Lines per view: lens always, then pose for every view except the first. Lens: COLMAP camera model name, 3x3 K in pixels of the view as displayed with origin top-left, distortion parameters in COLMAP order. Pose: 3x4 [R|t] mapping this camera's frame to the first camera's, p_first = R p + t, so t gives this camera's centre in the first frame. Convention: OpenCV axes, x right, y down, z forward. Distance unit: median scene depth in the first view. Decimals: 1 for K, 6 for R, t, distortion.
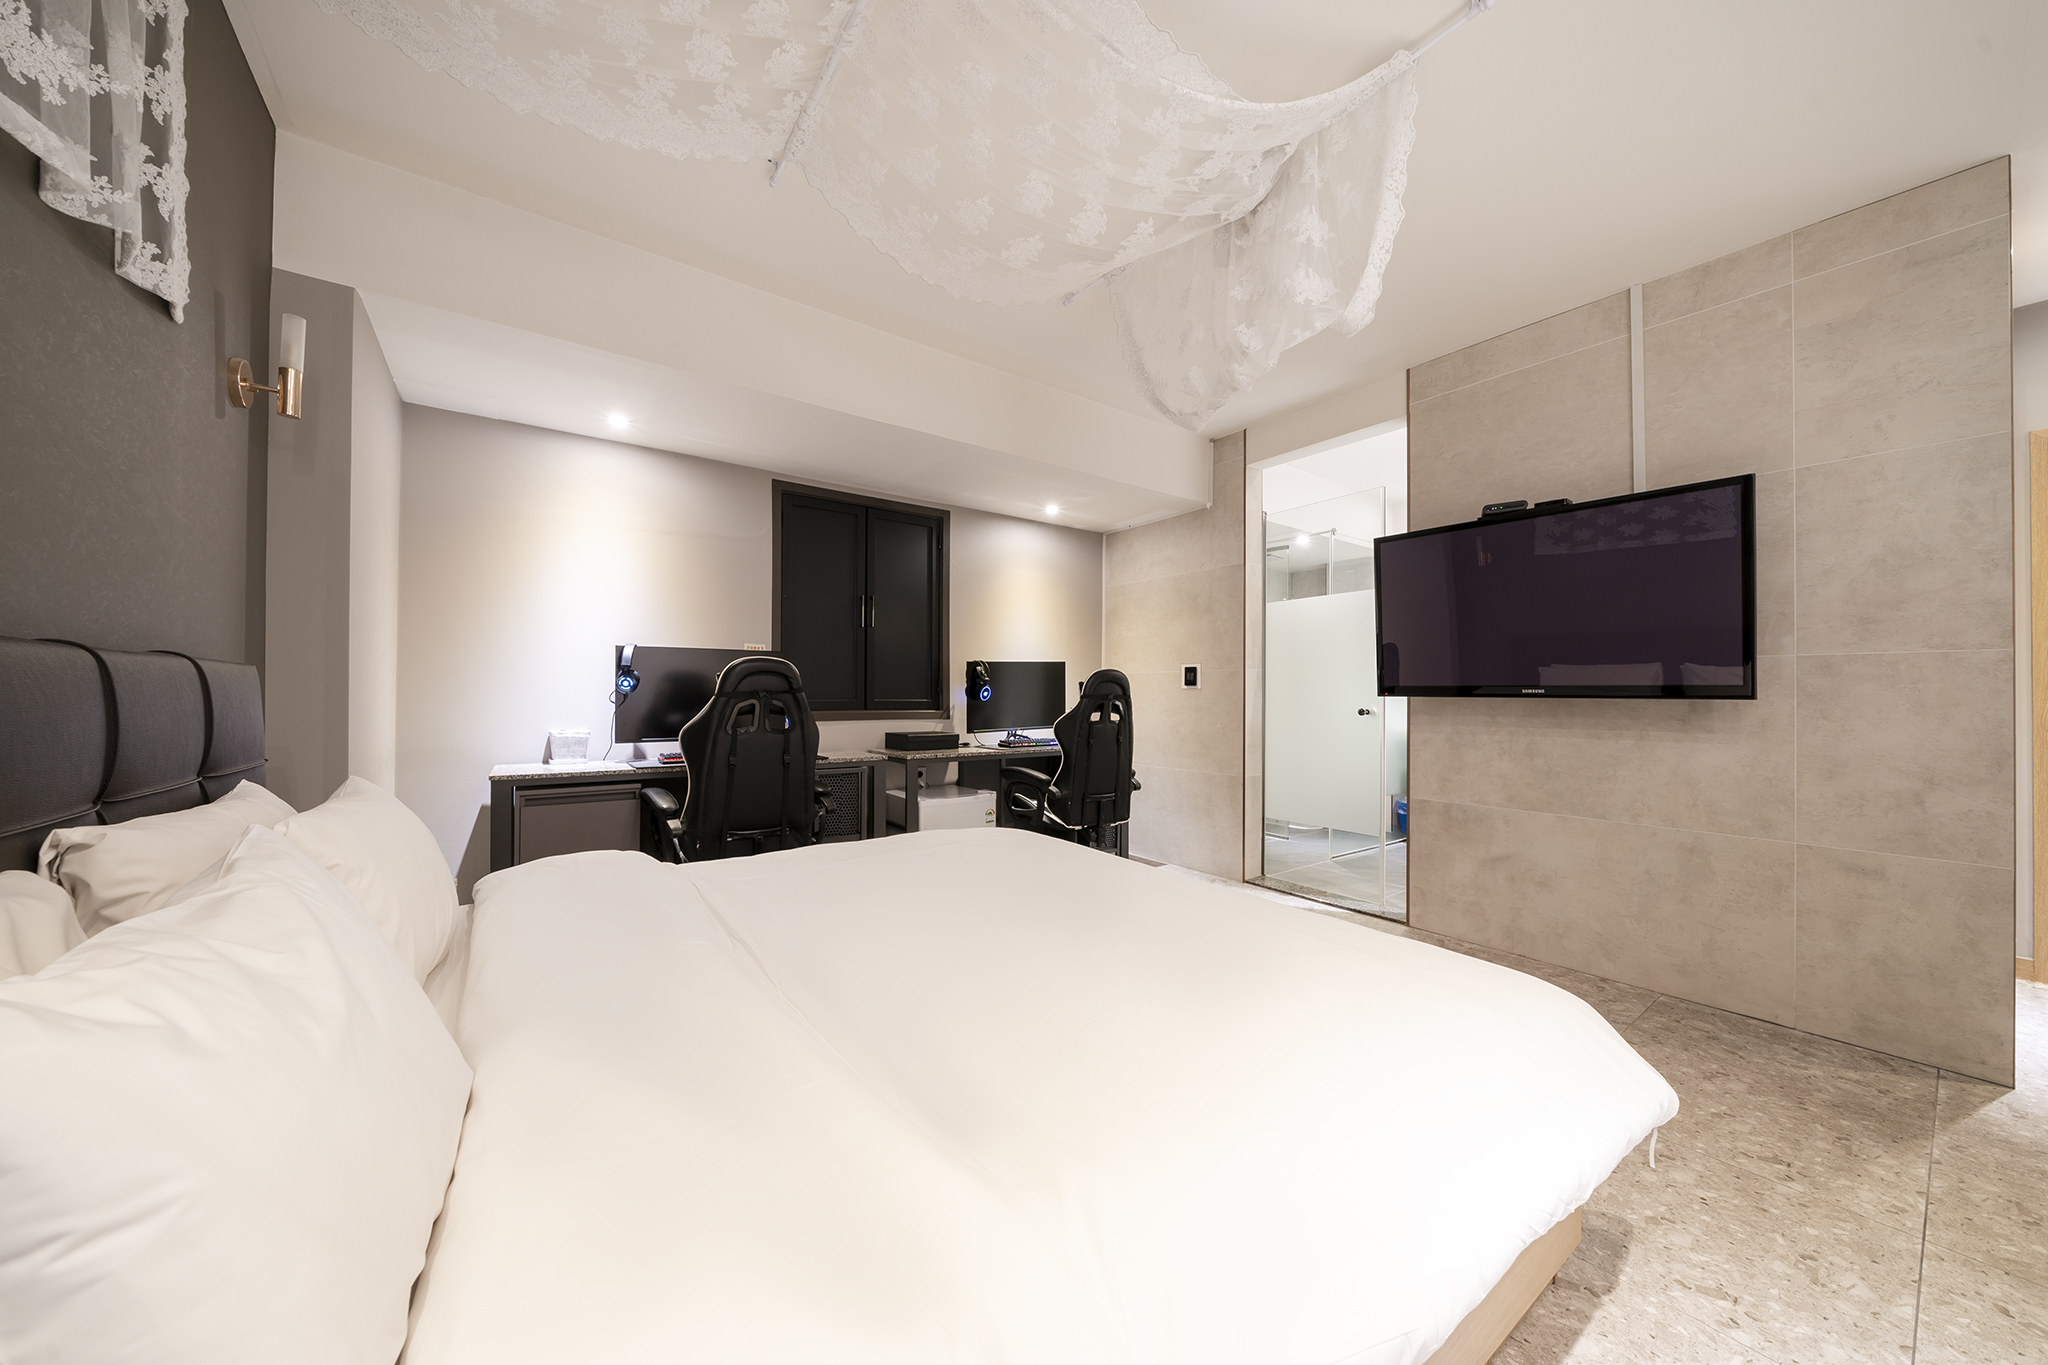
lens RADIAL K [[702.1, 0, 1020.2], [0, 702.1, 690.1], [0, 0, 1]] dist [-0.005886, -0.000216]
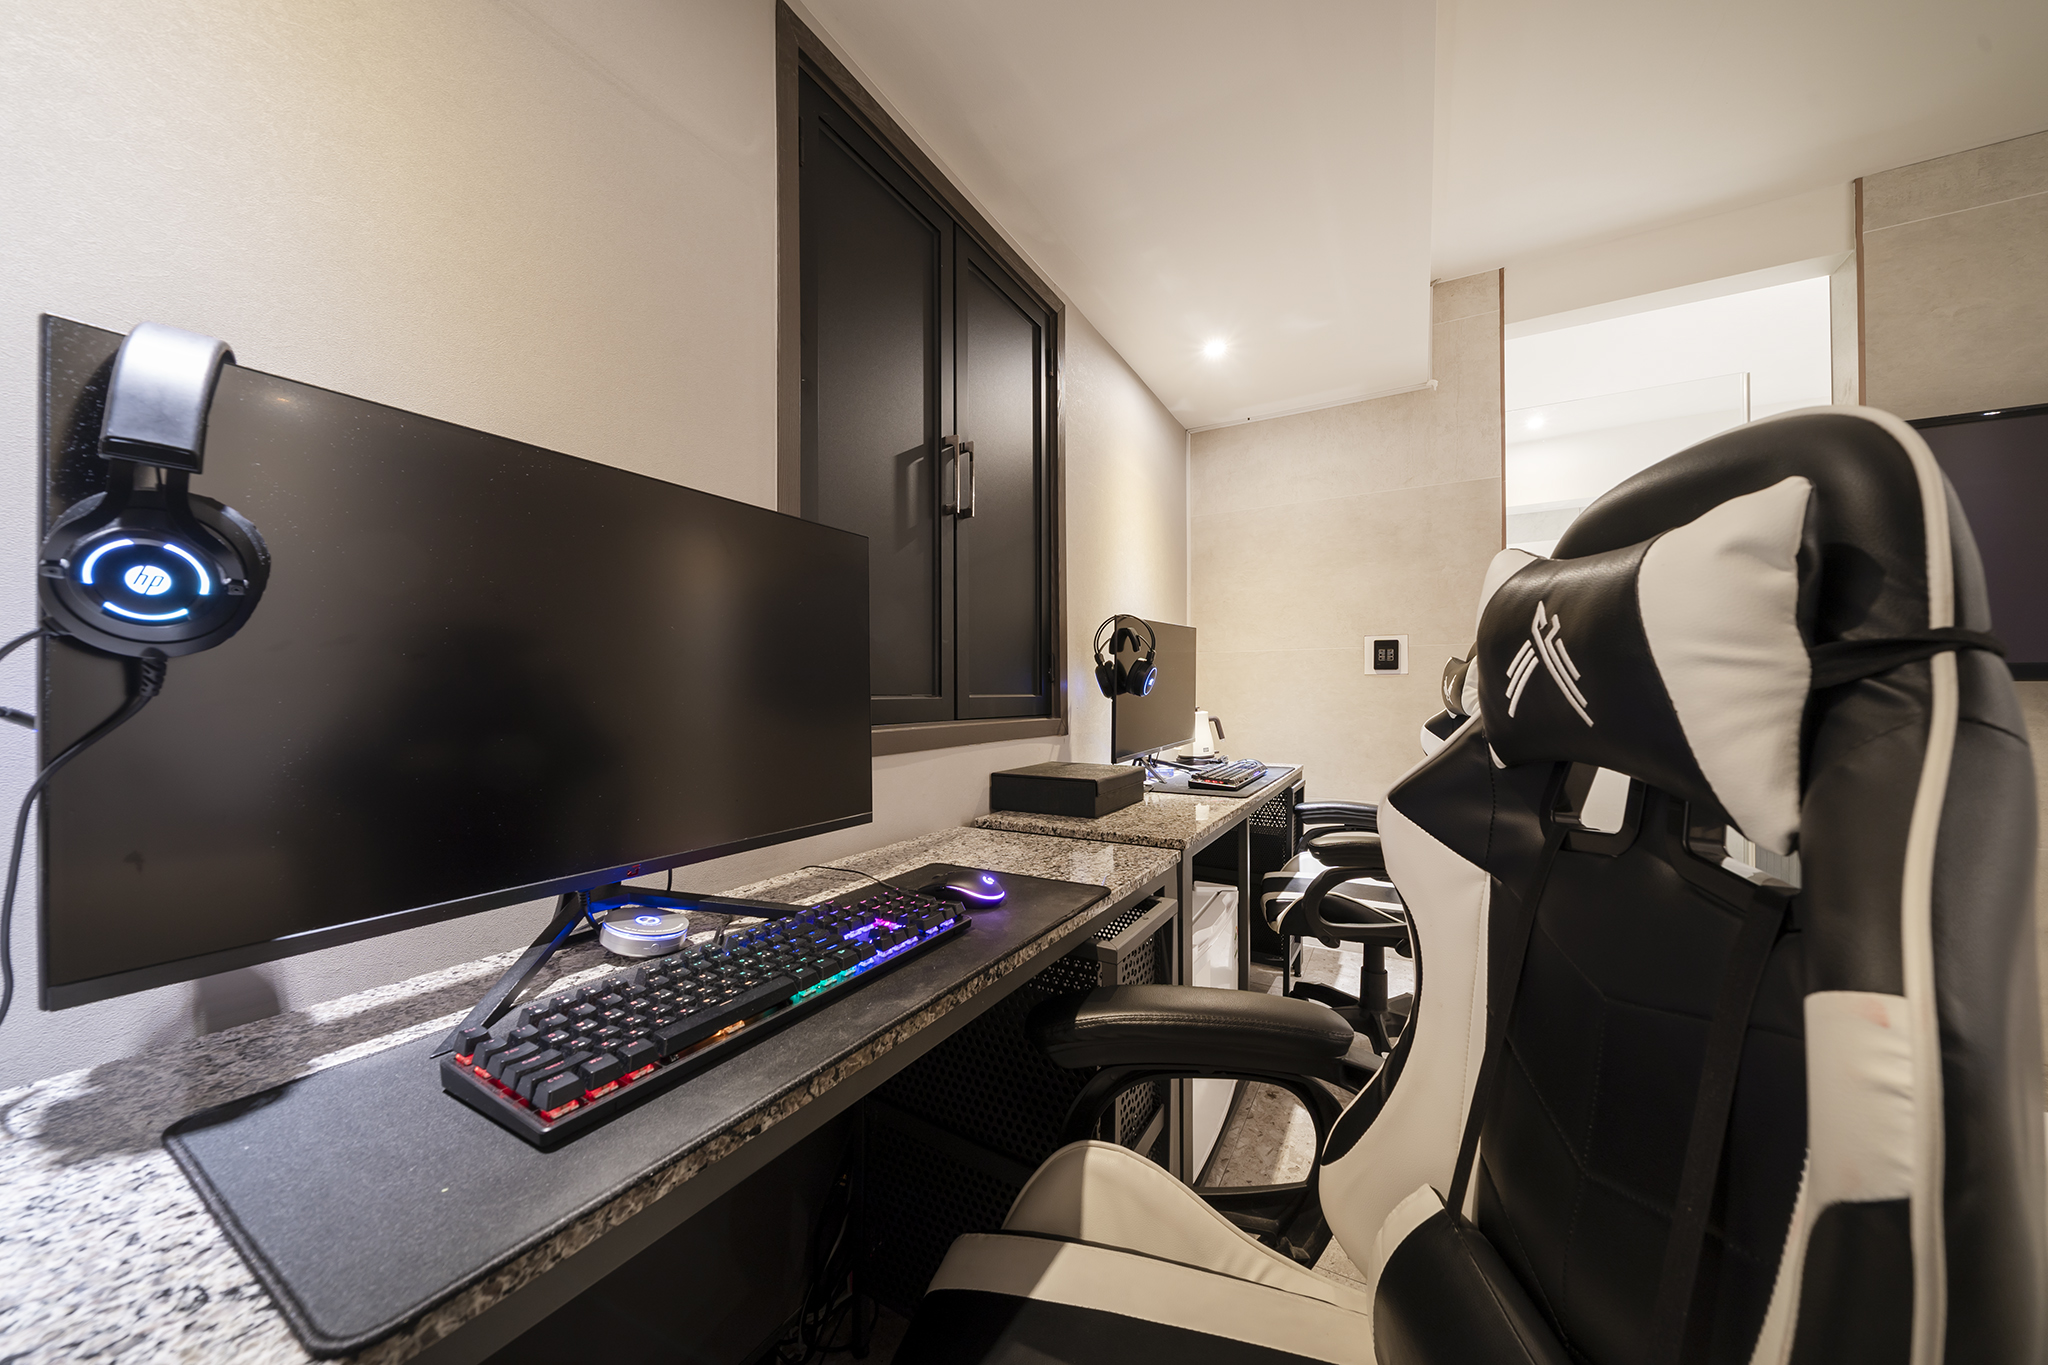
lens RADIAL K [[702.1, 0, 1020.2], [0, 702.1, 690.1], [0, 0, 1]] dist [-0.005886, -0.000216]
pose [[0.910876, -0.006155, 0.412634, -0.469638], [0.005505, 0.999981, 0.002765, 0.012724], [-0.412643, -0.000246, 0.910893, 0.816115]]
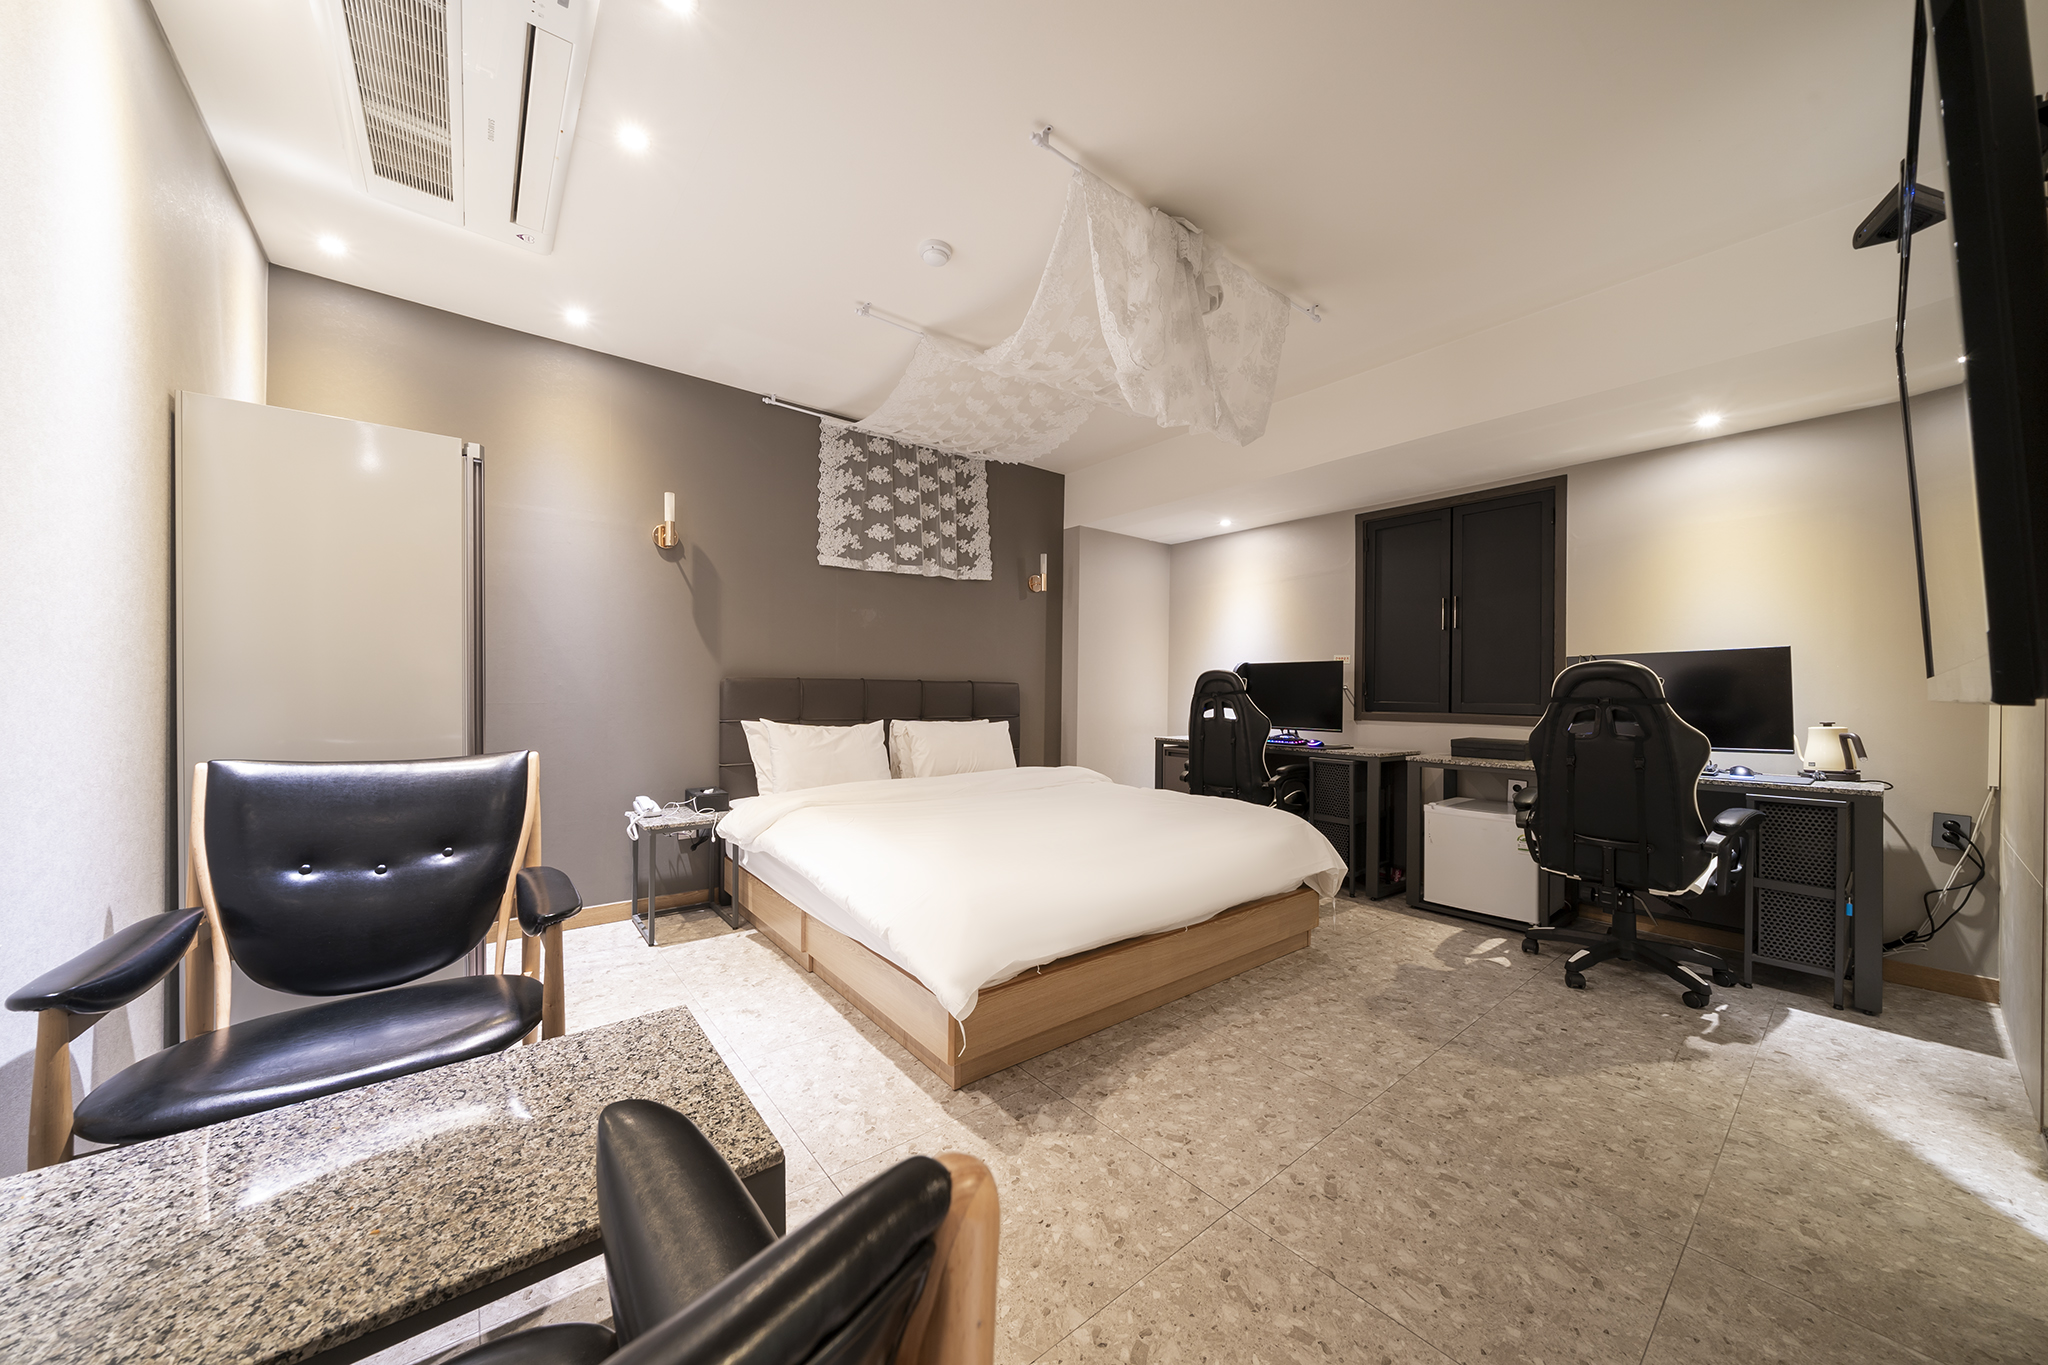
lens RADIAL K [[685.9, 0, 1020.1], [0, 685.9, 694.7], [0, 0, 1]] dist [0.000082, -0.000027]
pose [[0.055130, 0.003413, -0.998473, 0.960303], [-0.004507, 0.999985, 0.003169, 0.001990], [0.998469, 0.004325, 0.055144, 0.455338]]
